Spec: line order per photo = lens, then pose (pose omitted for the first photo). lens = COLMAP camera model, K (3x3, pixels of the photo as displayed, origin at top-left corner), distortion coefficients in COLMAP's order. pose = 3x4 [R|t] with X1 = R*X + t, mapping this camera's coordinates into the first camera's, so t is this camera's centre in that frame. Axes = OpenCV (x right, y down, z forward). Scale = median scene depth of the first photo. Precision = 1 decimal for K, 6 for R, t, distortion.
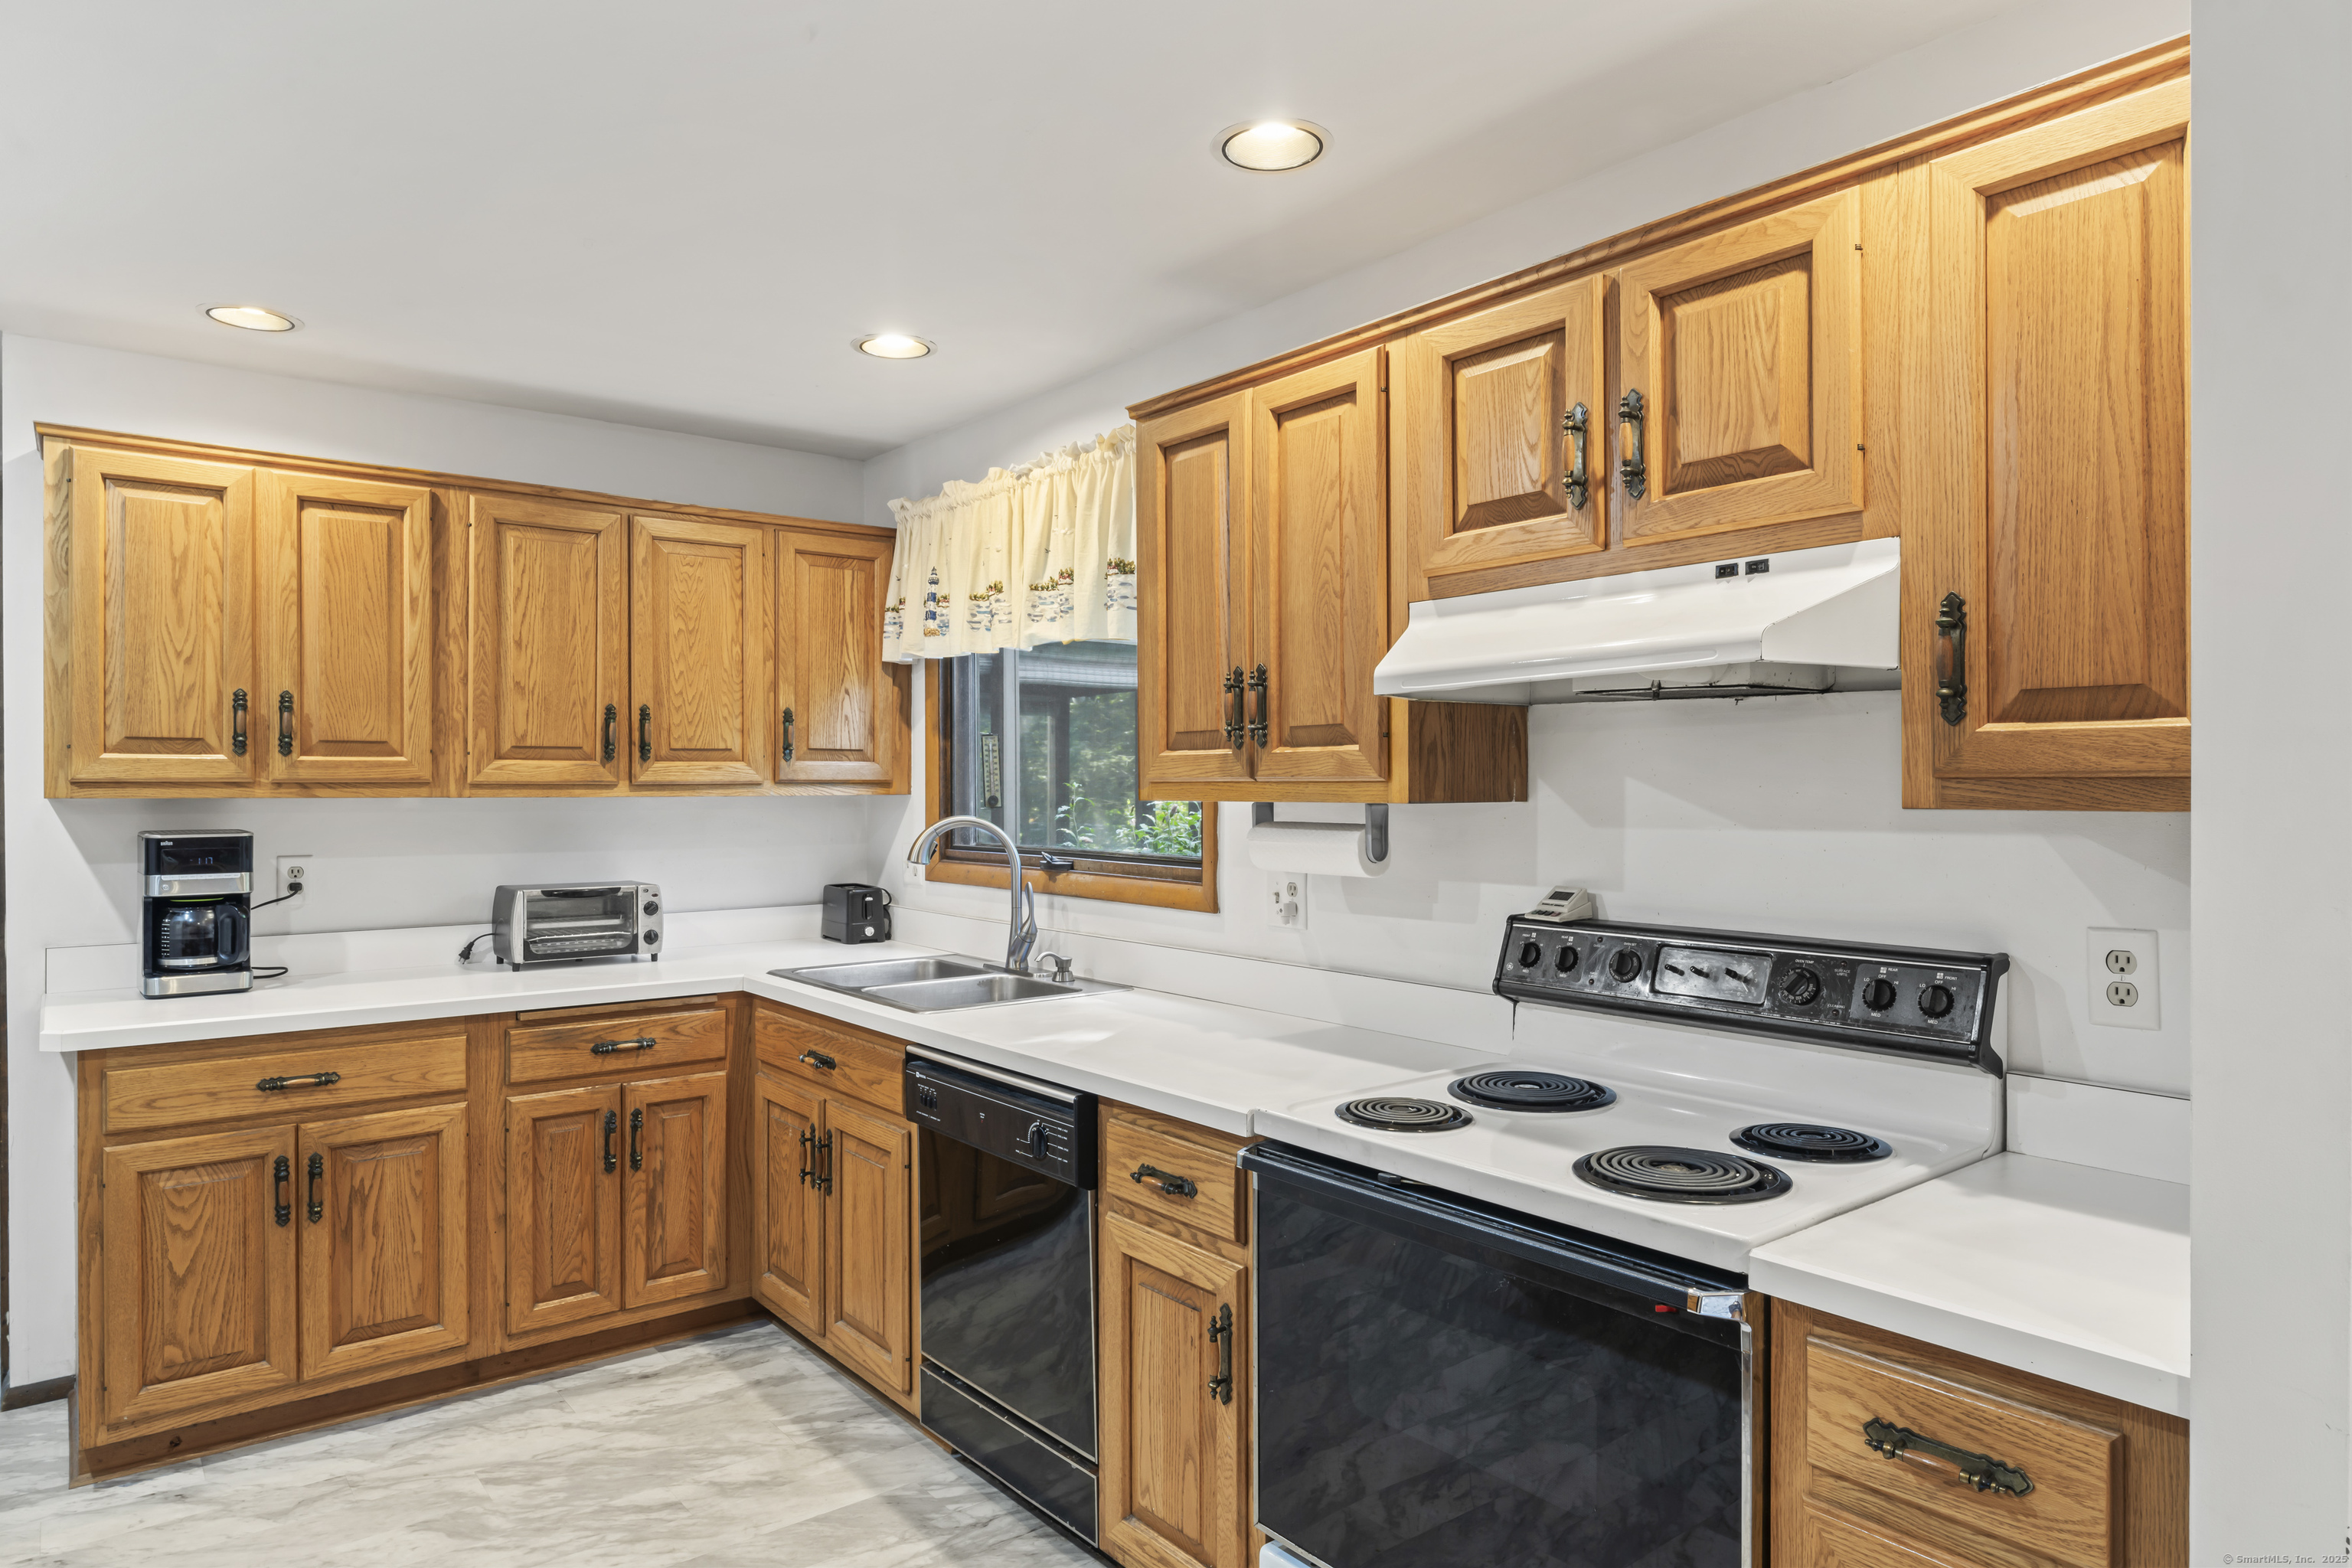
lens RADIAL K [[1434.4, 0, 1155.0], [0, 1434.4, 776.1], [0, 0, 1]] dist [0.000621, -0.001783]
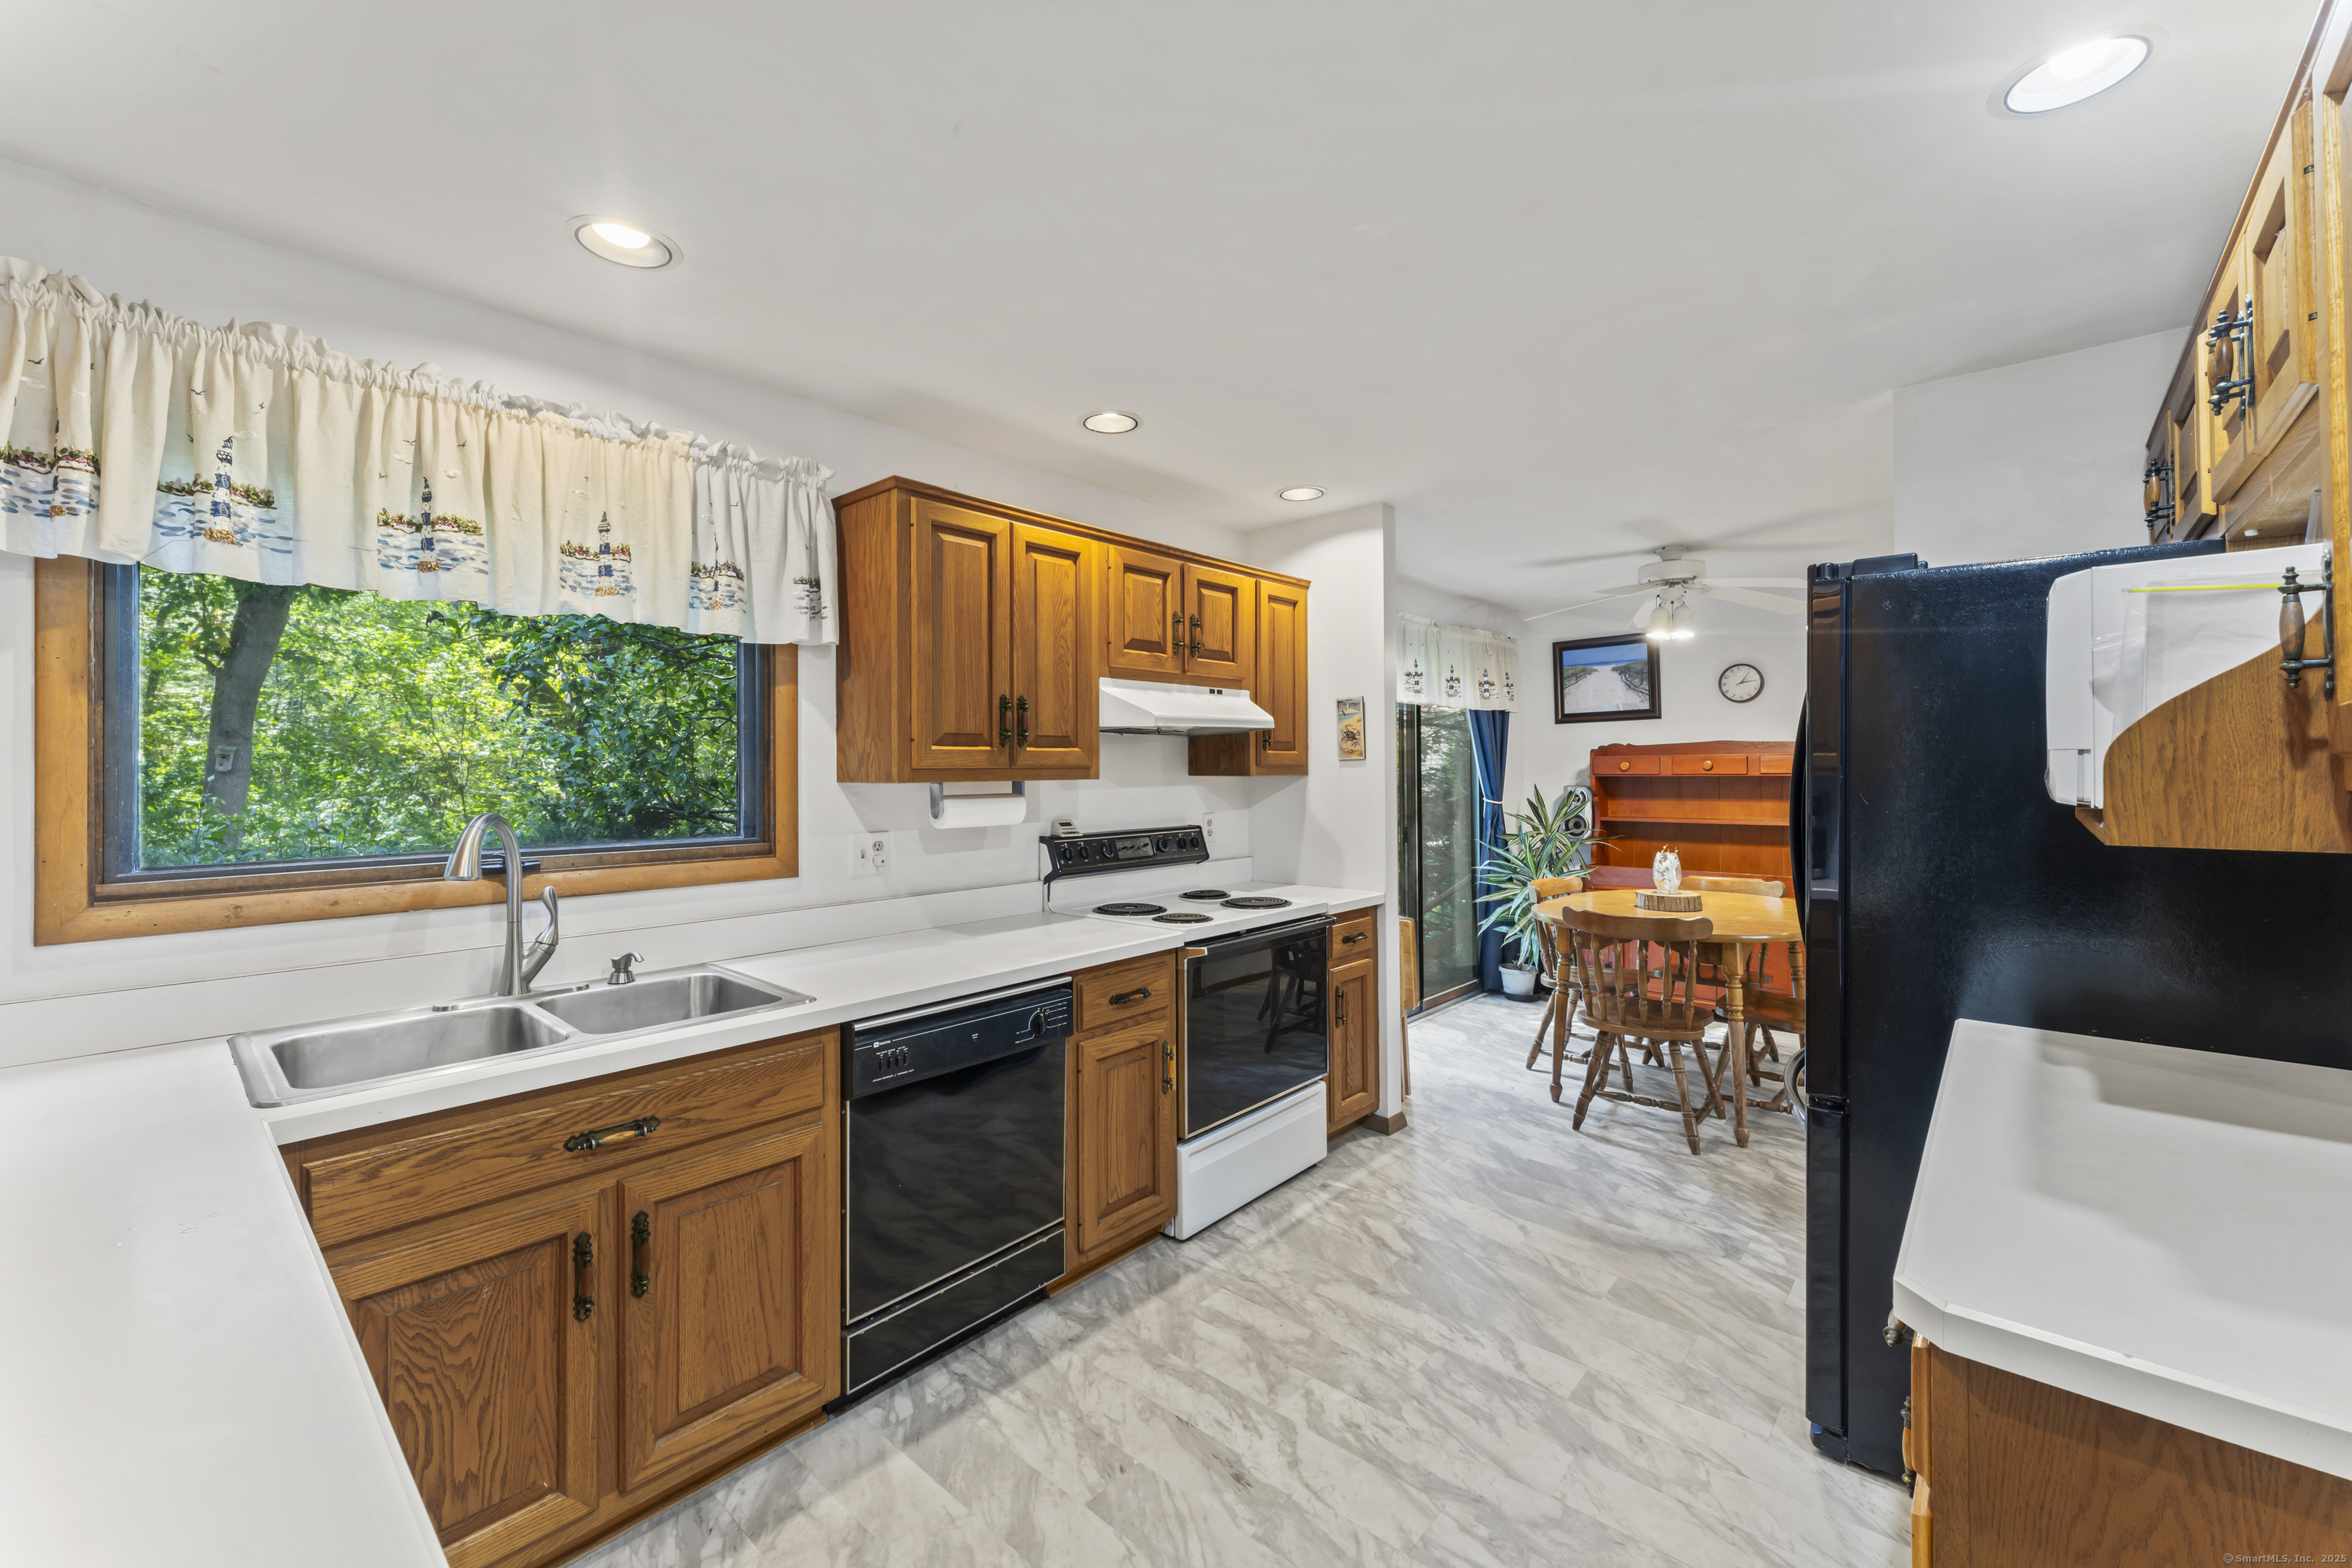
lens RADIAL K [[945.4, 0, 1177.7], [0, 945.4, 763.3], [0, 0, 1]] dist [-0.001217, -0.000184]
pose [[-0.184930, 0.009767, 0.982703, -0.712129], [0.003551, 0.999951, -0.009271, 0.006390], [-0.982745, 0.001775, -0.184955, 0.726368]]
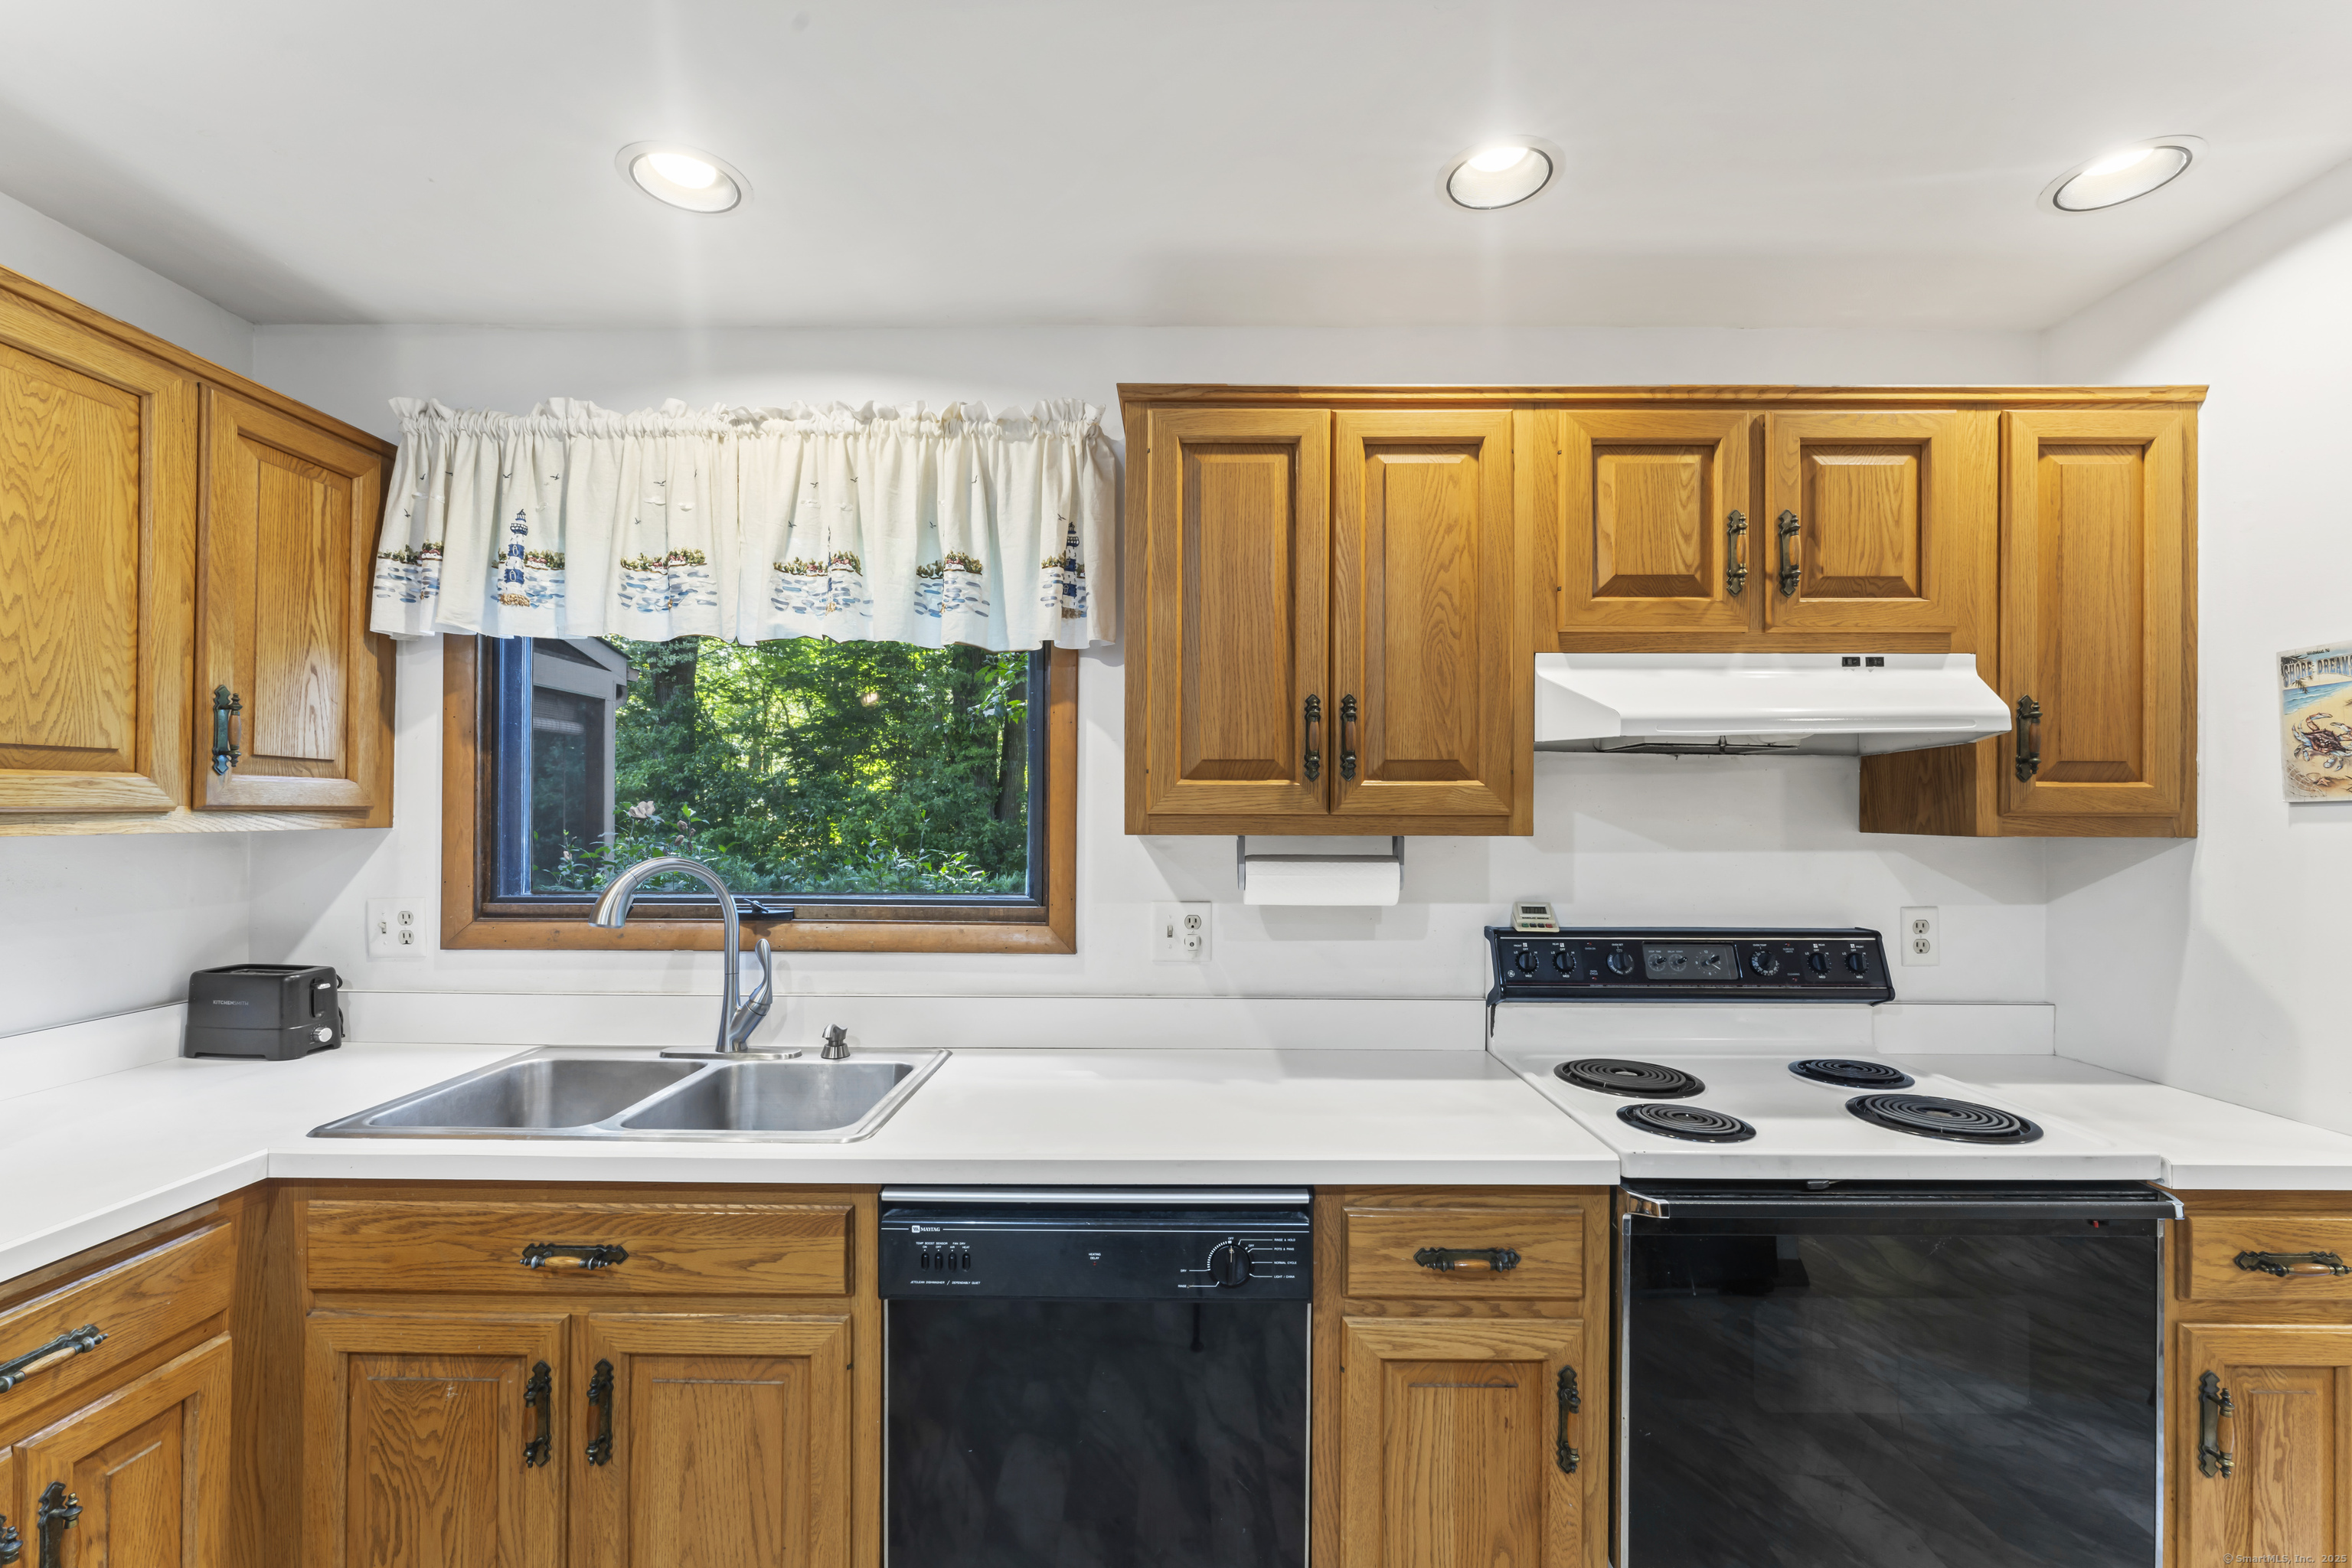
lens RADIAL K [[999.8, 0, 1178.9], [0, 999.8, 805.7], [0, 0, 1]] dist [-0.004080, -0.000284]
pose [[0.614583, 0.008952, 0.788802, -0.378542], [-0.008865, 0.999951, -0.004441, 0.001168], [-0.788803, -0.004263, 0.614632, 0.477322]]
